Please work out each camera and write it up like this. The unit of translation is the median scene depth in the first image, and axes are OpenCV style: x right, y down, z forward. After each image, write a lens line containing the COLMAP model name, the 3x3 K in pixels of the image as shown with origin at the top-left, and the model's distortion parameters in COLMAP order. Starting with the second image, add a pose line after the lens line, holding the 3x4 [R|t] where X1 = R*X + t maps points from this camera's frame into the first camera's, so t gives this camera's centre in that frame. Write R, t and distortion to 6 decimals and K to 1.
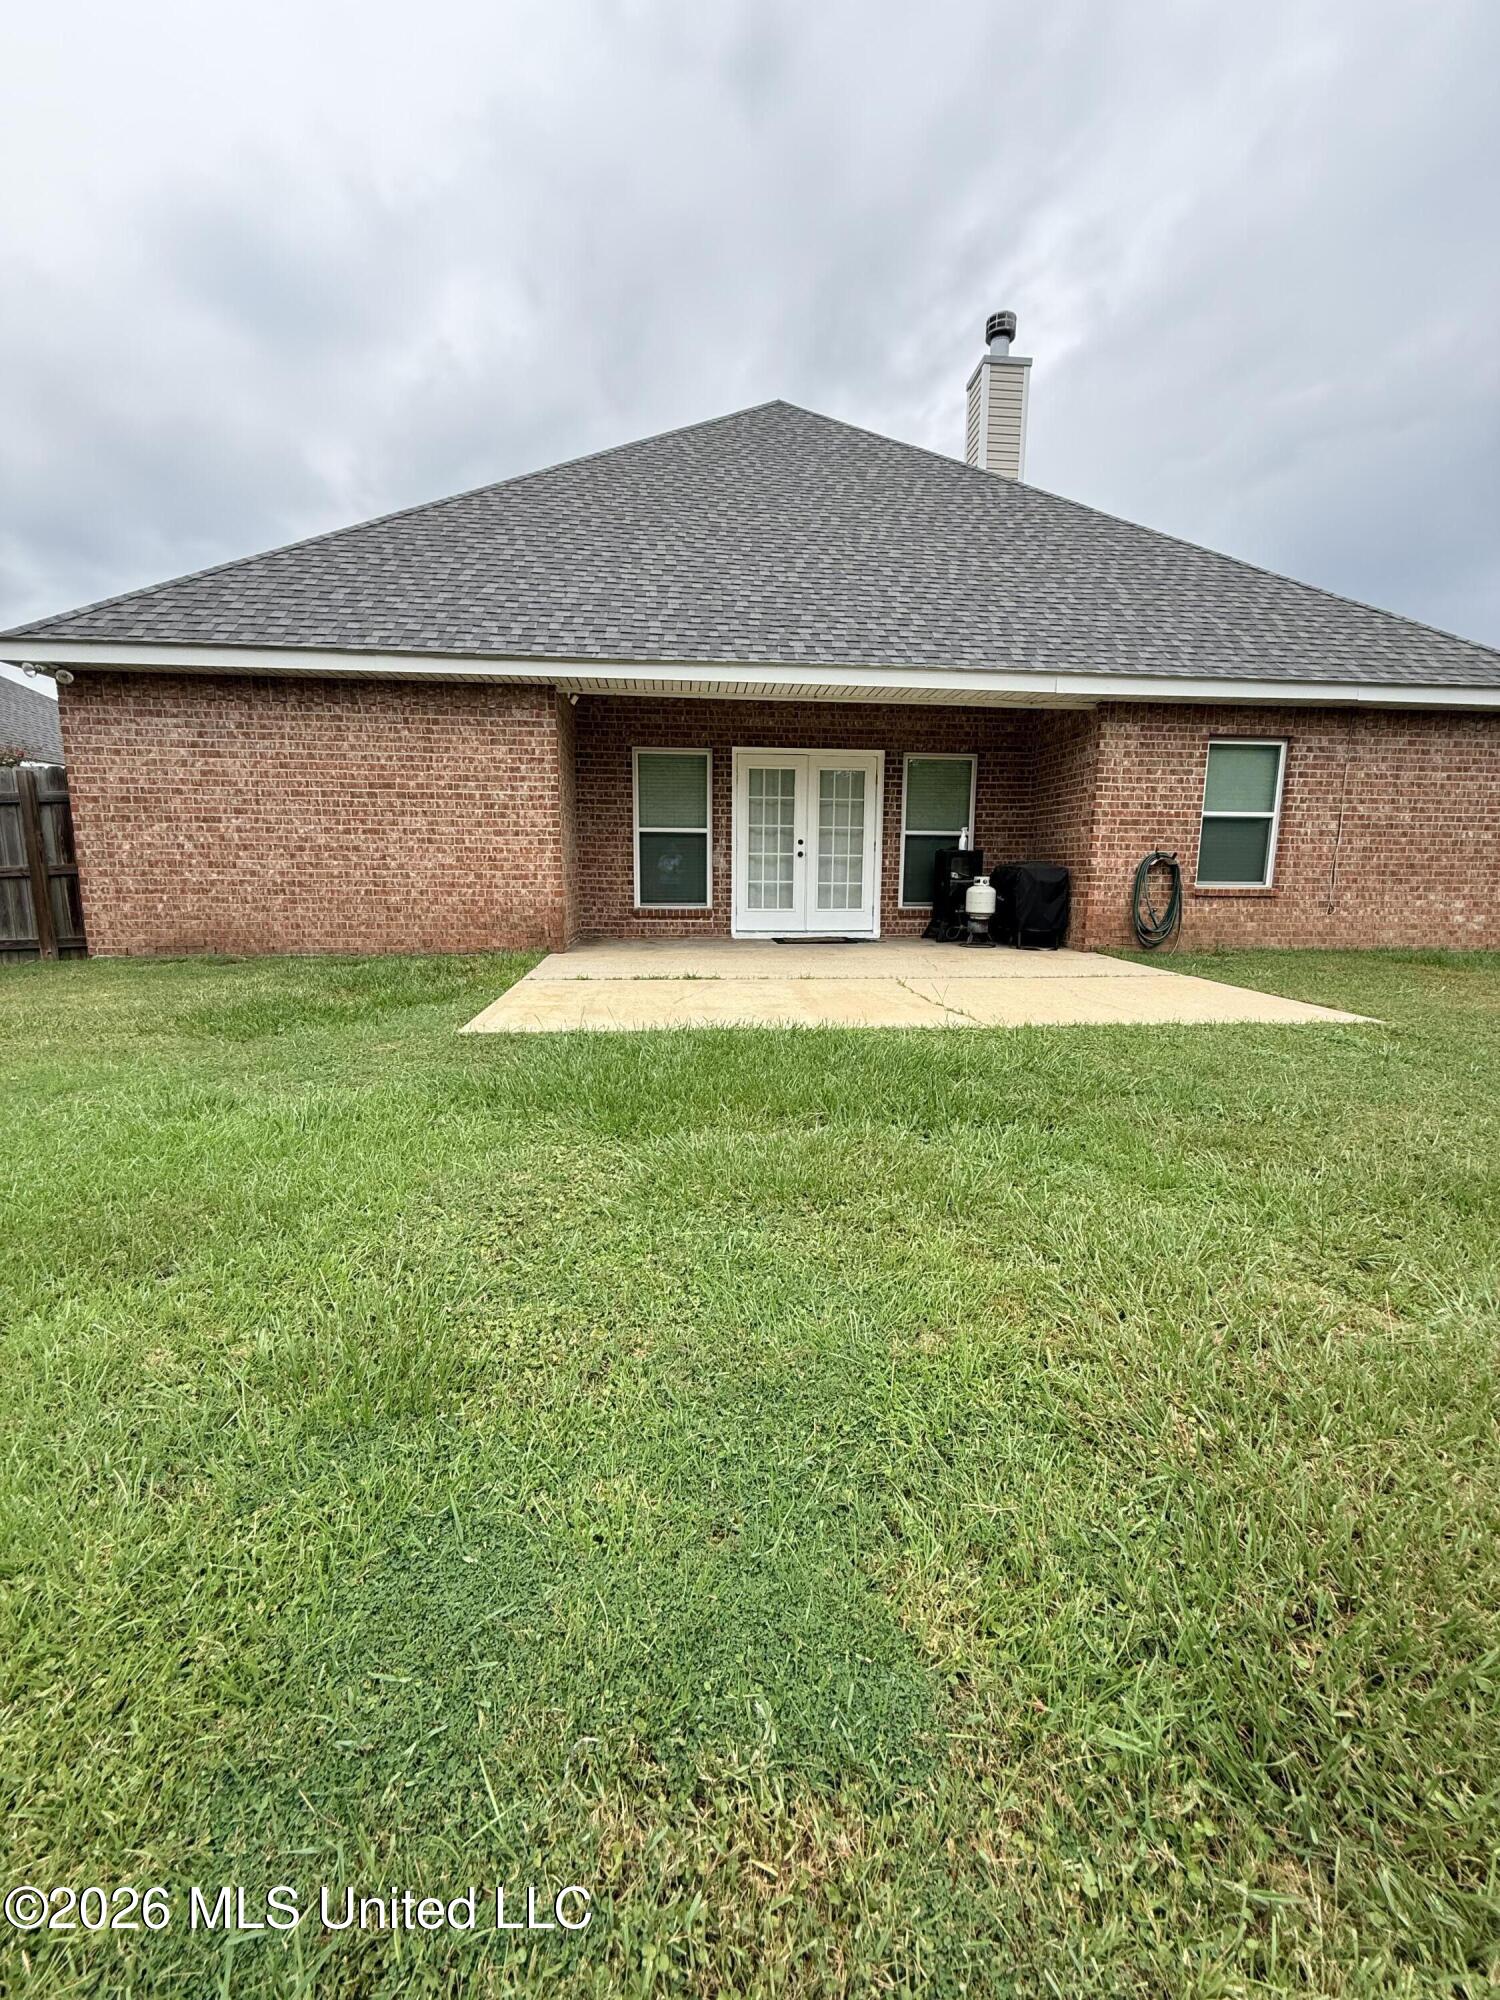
lens RADIAL K [[798.4, 0, 752.5], [0, 798.4, 997.8], [0, 0, 1]] dist [-0.000155, 0.000642]
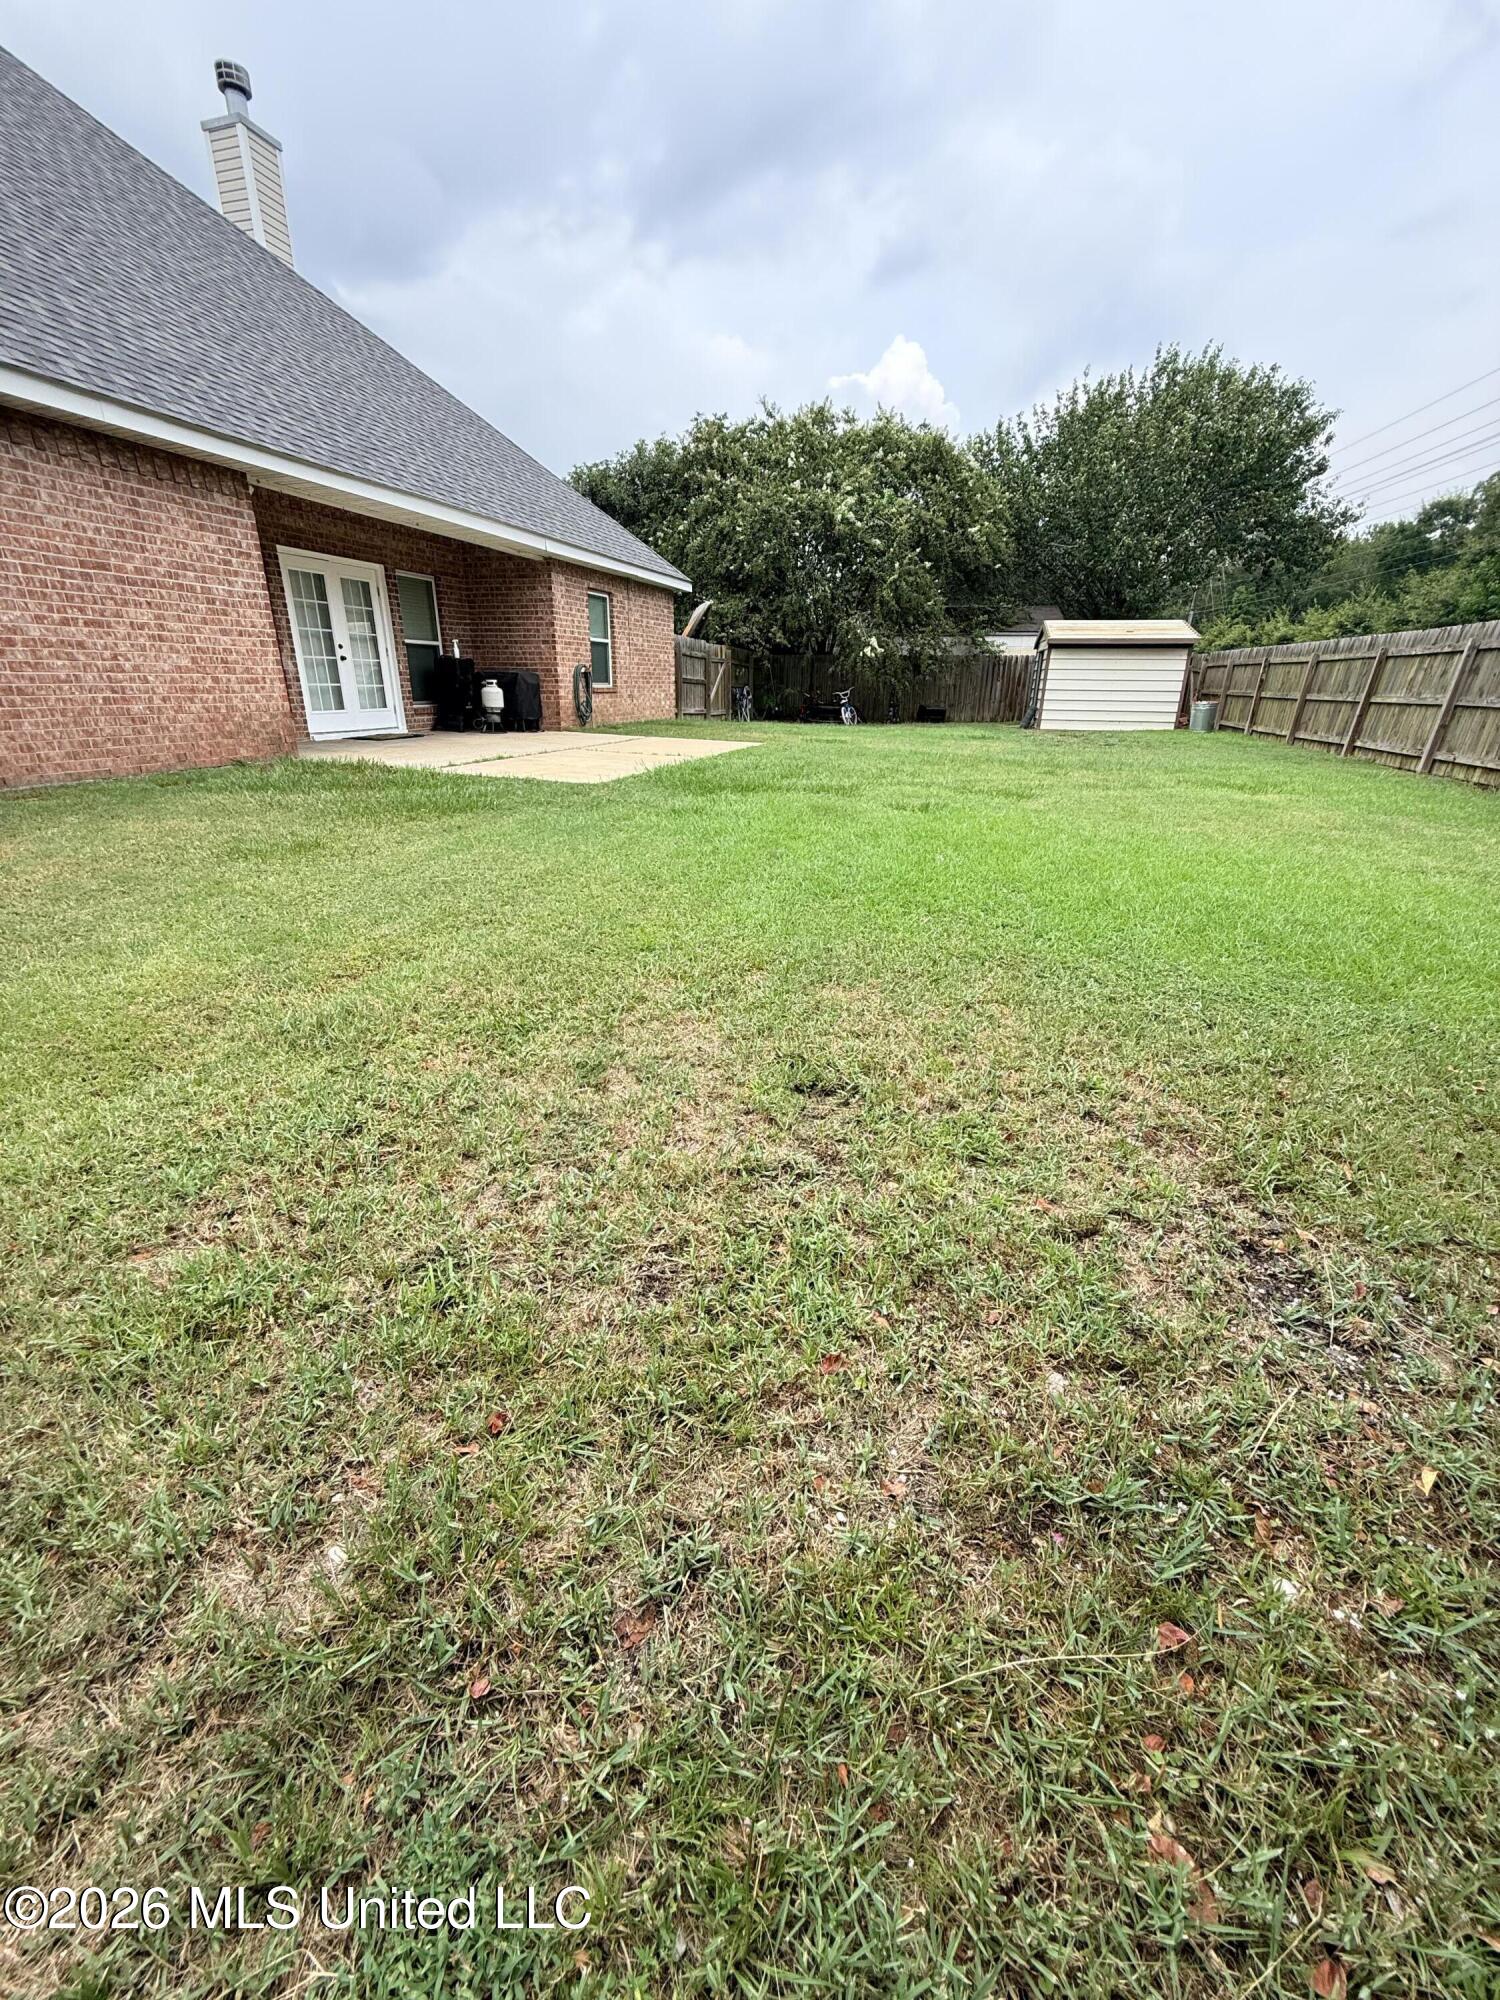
lens RADIAL K [[798.4, 0, 742.3], [0, 798.4, 999.6], [0, 0, 1]] dist [-0.000155, 0.000642]
pose [[0.393480, -0.342289, 0.853236, -1.039304], [0.132582, 0.939529, 0.315765, -0.011663], [-0.909723, -0.011124, 0.415067, 0.027745]]
